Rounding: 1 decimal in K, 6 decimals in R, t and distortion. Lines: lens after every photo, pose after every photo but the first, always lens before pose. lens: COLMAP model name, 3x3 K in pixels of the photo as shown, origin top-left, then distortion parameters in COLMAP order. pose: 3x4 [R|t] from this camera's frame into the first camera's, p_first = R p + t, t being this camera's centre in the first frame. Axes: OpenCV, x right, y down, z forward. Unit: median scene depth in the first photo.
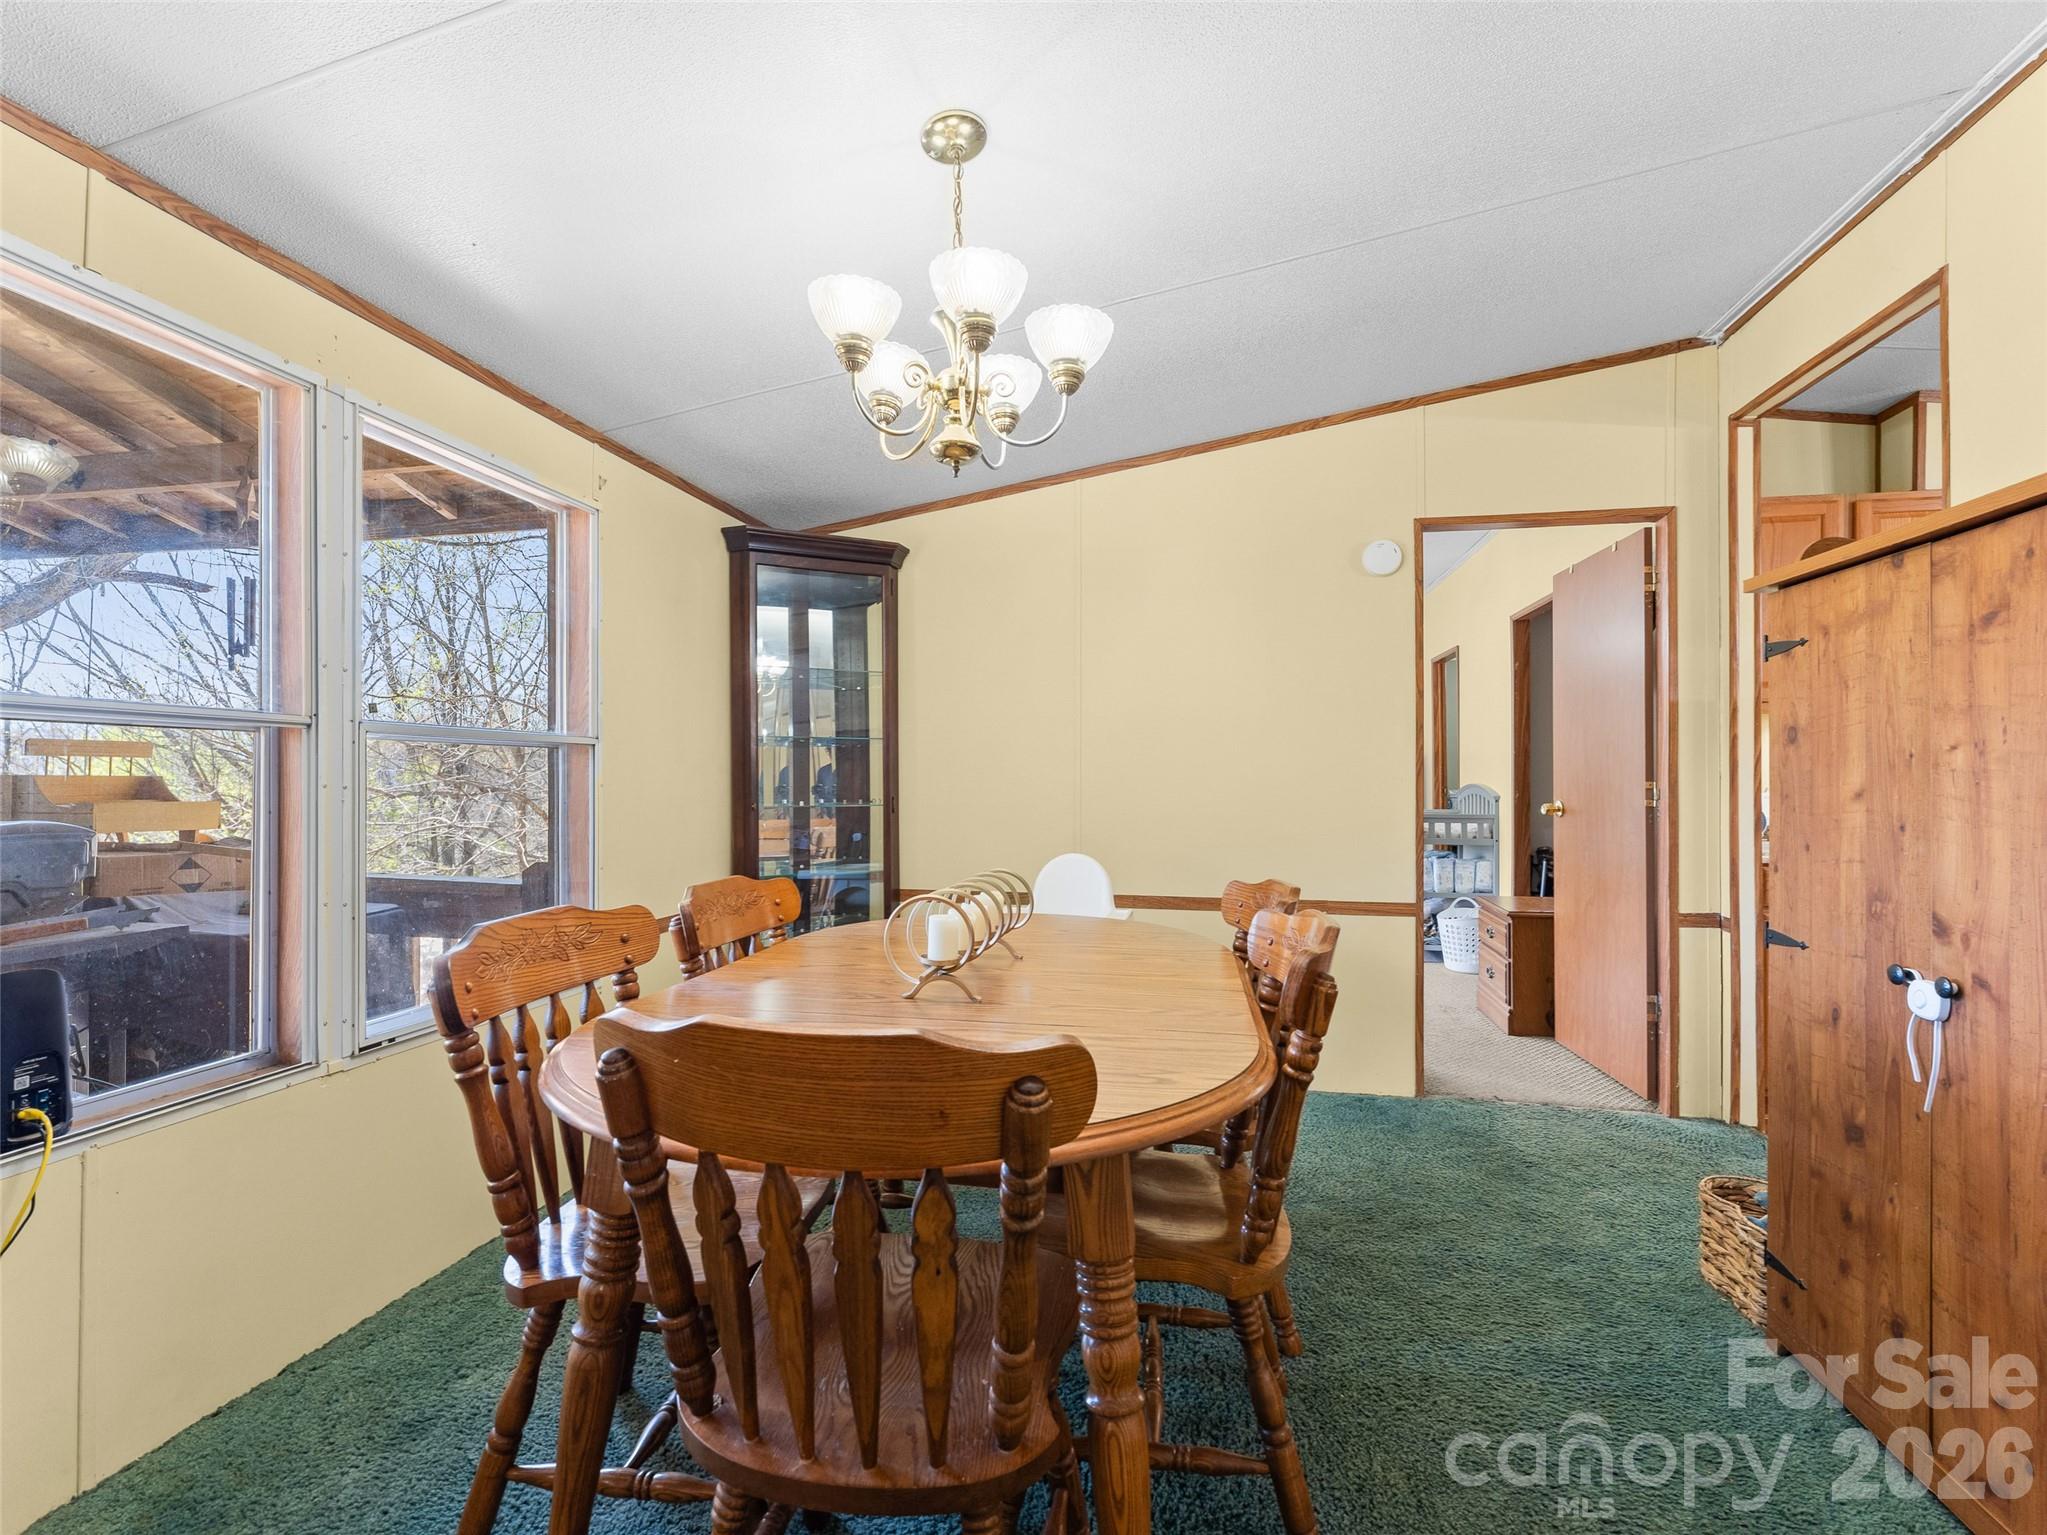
lens RADIAL K [[967.1, 0, 1023.6], [0, 967.1, 760.2], [0, 0, 1]] dist [0.002553, -0.000998]
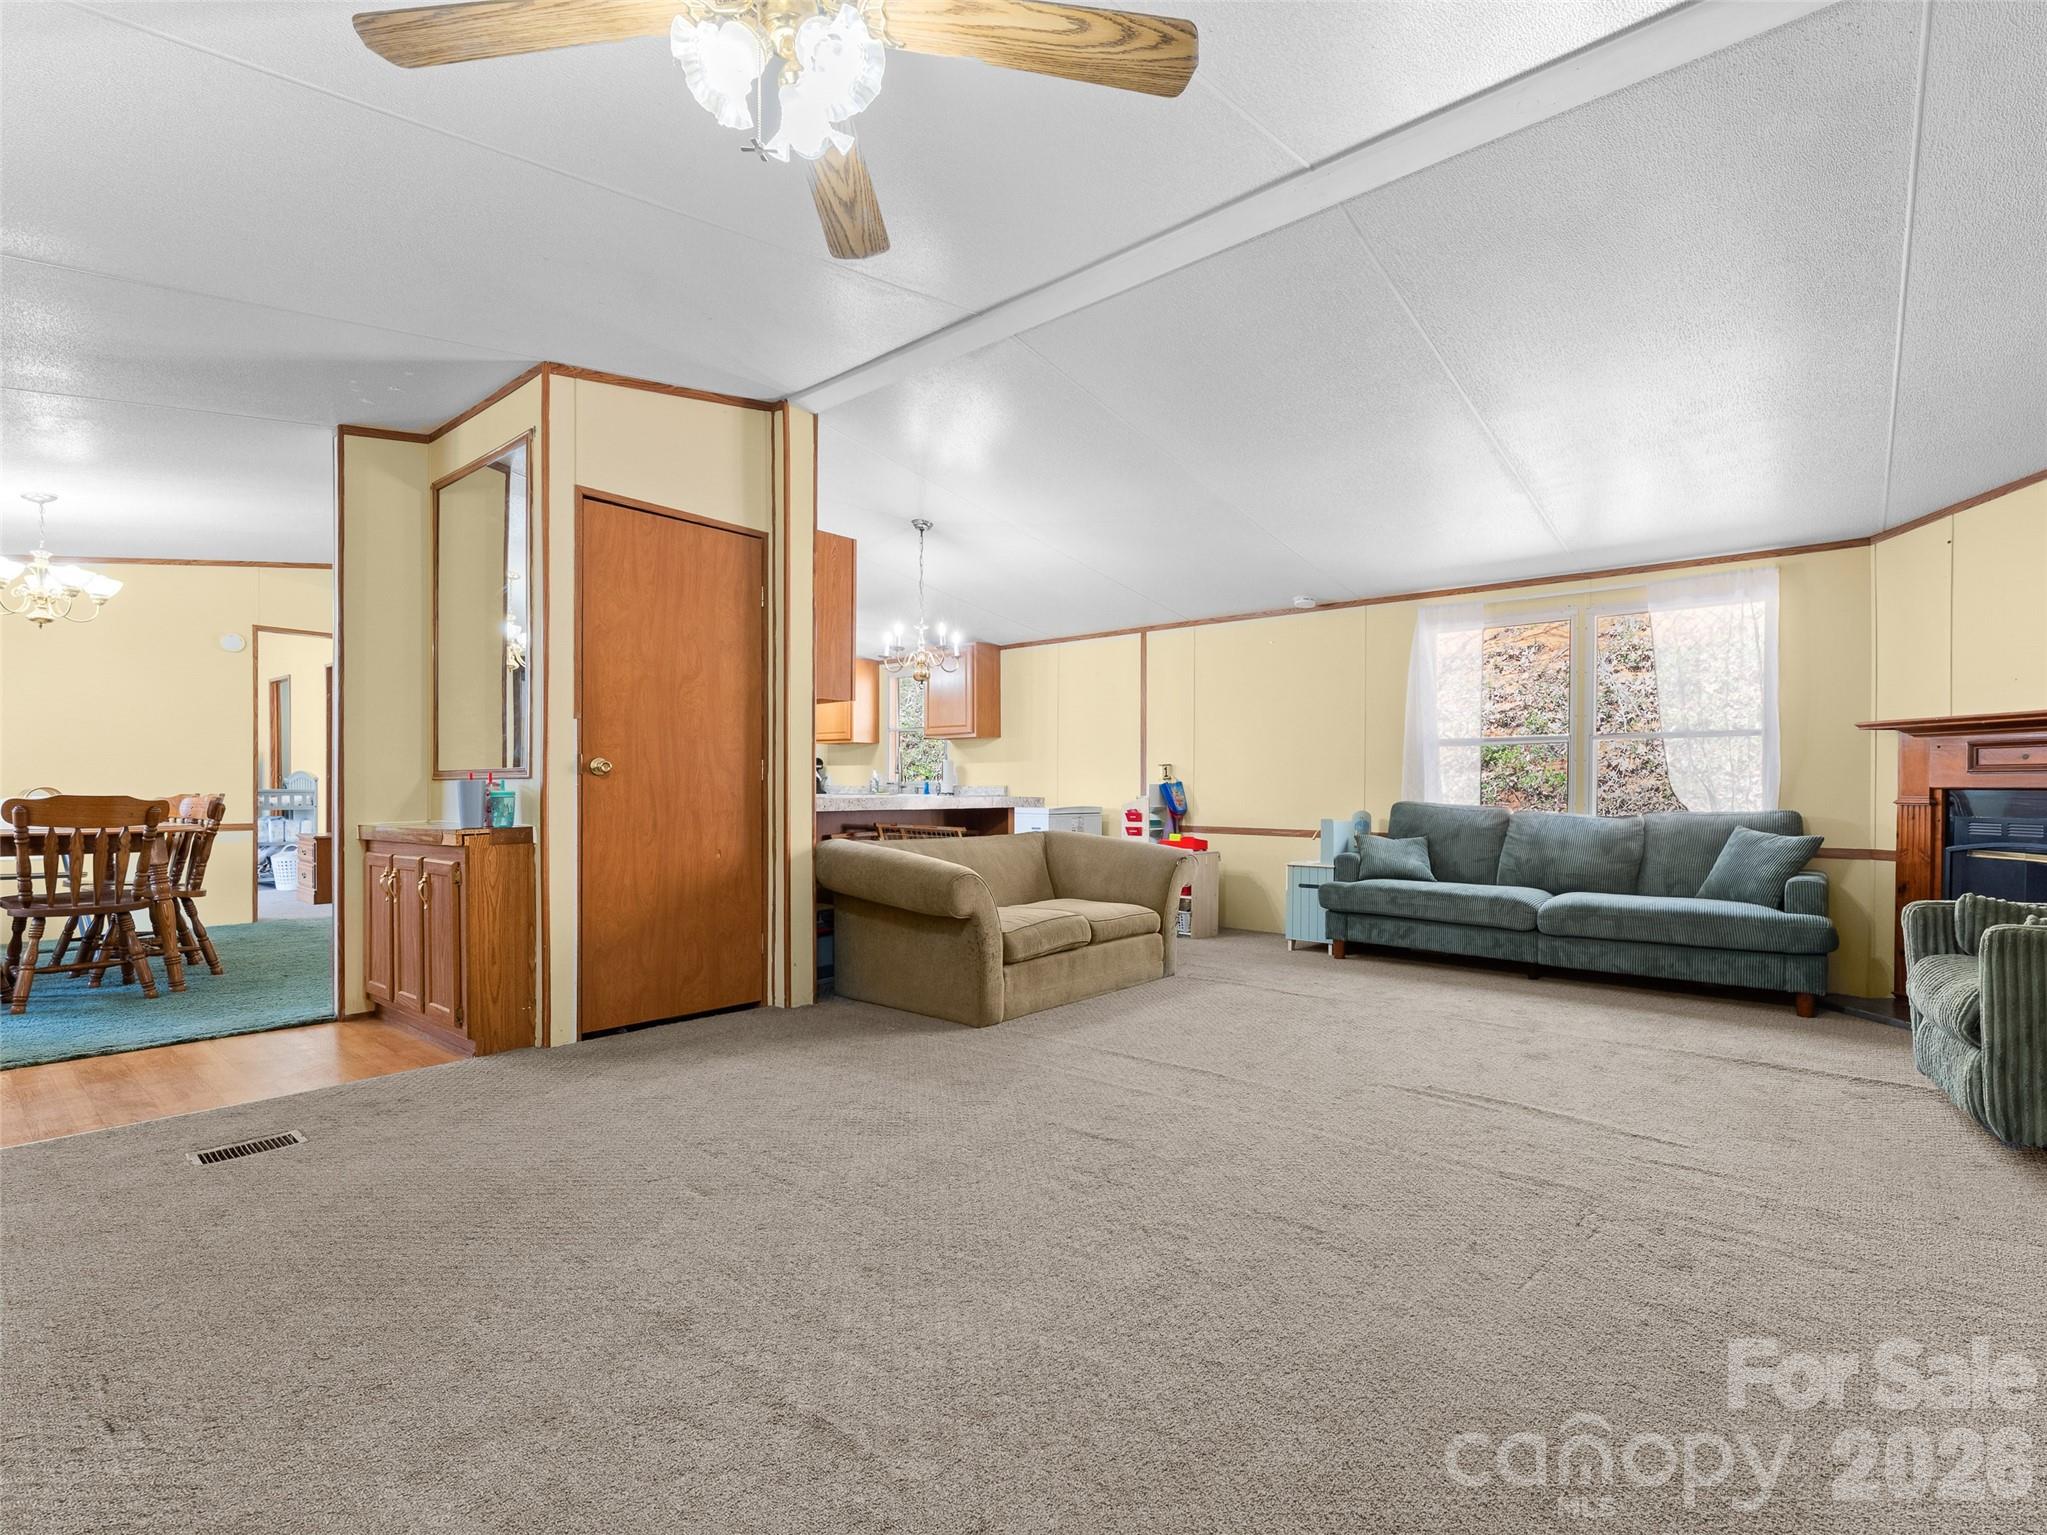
lens RADIAL K [[967.1, 0, 1023.6], [0, 967.1, 760.2], [0, 0, 1]] dist [0.002553, -0.000998]
pose [[0.494397, 0.007634, 0.869203, -0.776873], [-0.001144, 0.999966, -0.008132, 0.057621], [-0.869236, 0.003026, 0.494389, -1.959156]]
